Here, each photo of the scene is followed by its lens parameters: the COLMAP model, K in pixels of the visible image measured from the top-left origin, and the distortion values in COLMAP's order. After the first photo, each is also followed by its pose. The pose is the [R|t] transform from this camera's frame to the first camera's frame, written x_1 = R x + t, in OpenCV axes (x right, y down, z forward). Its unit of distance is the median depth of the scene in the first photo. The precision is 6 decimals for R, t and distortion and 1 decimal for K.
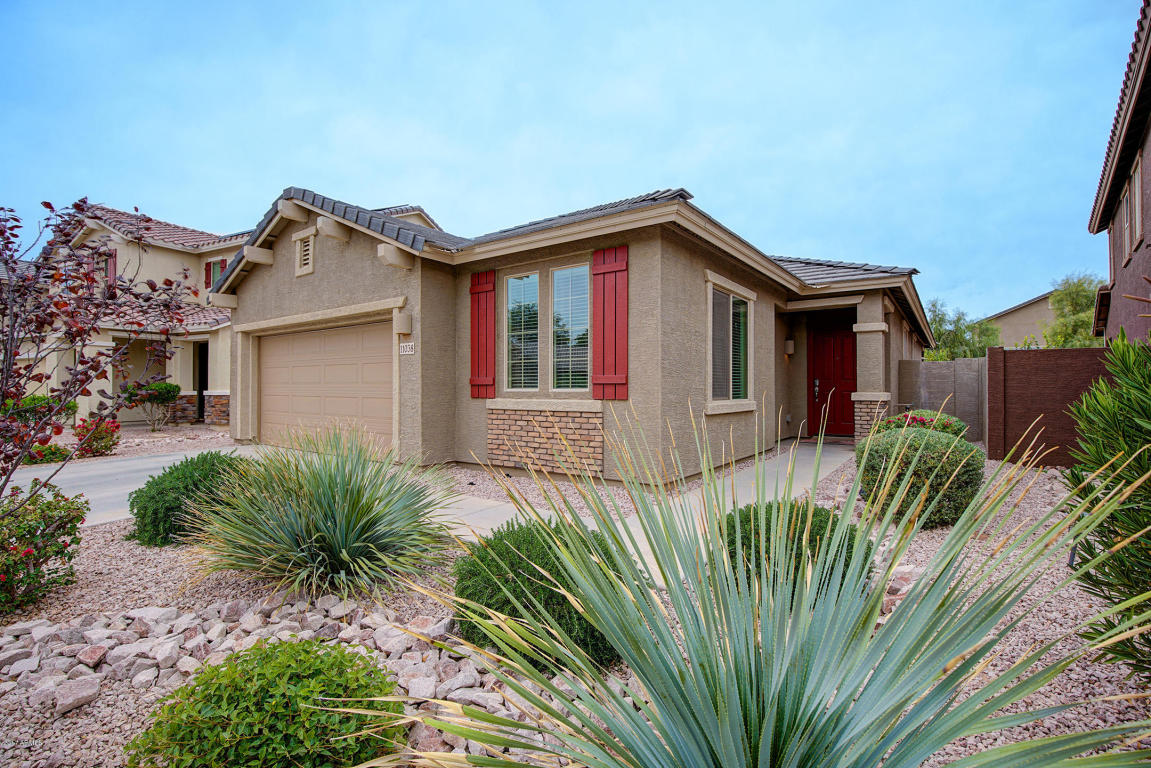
lens RADIAL K [[528.4, 0, 575.5], [0, 528.4, 384.0], [0, 0, 1]] dist [-0.030958, 0.000524]
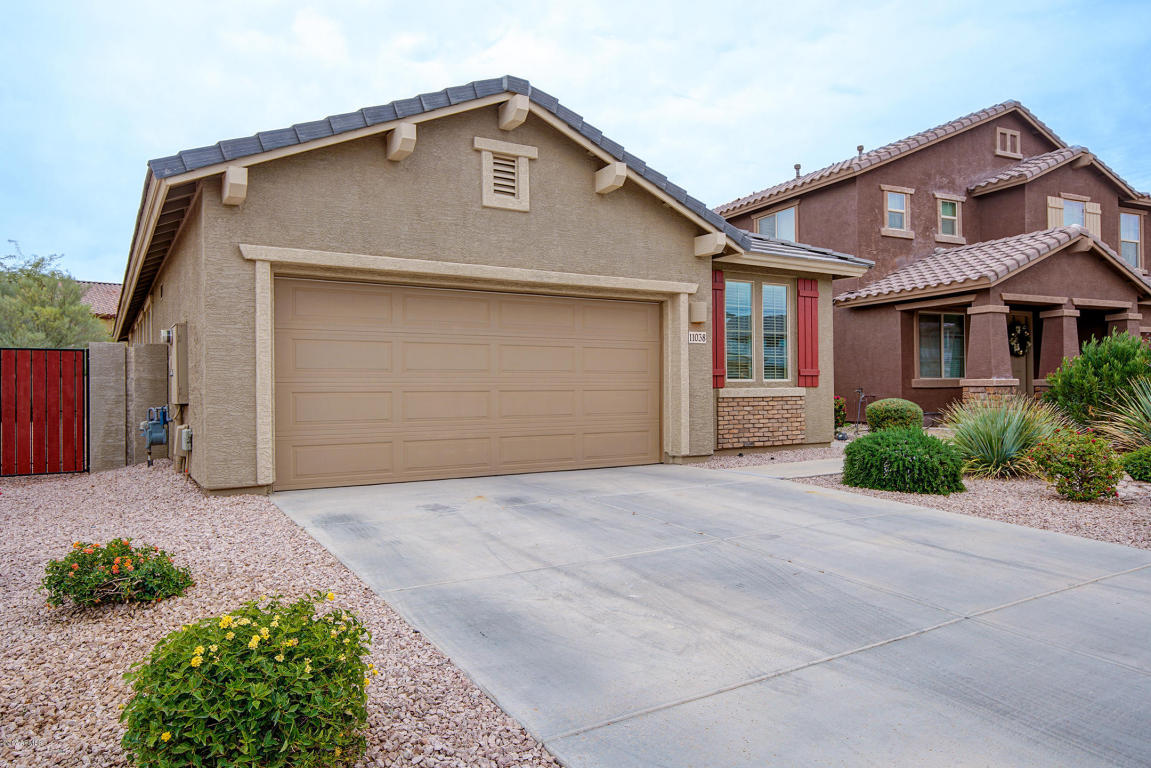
lens RADIAL K [[756.0, 0, 575.5], [0, 756.0, 384.0], [0, 0, 1]] dist [0.000762, 0.000001]
pose [[0.373699, 0.001199, 0.927549, -1.774566], [0.000336, 0.999999, -0.001428, 0.021470], [-0.927550, 0.000845, 0.373698, 0.712327]]
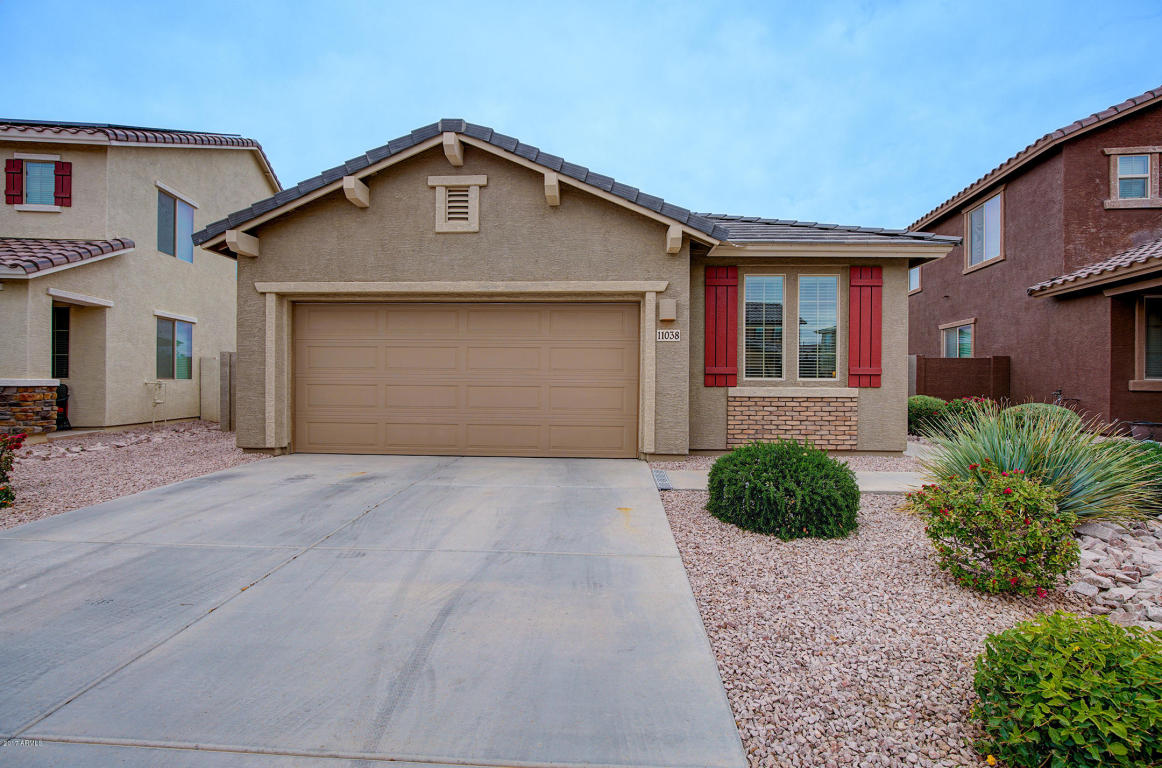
lens RADIAL K [[533.5, 0, 581.0], [0, 533.5, 384.0], [0, 0, 1]] dist [-0.026814, 0.001455]
pose [[0.831301, 0.003464, 0.555811, -1.038277], [-0.010797, 0.999893, 0.009917, 0.014618], [-0.555717, -0.014245, 0.831250, 0.283250]]
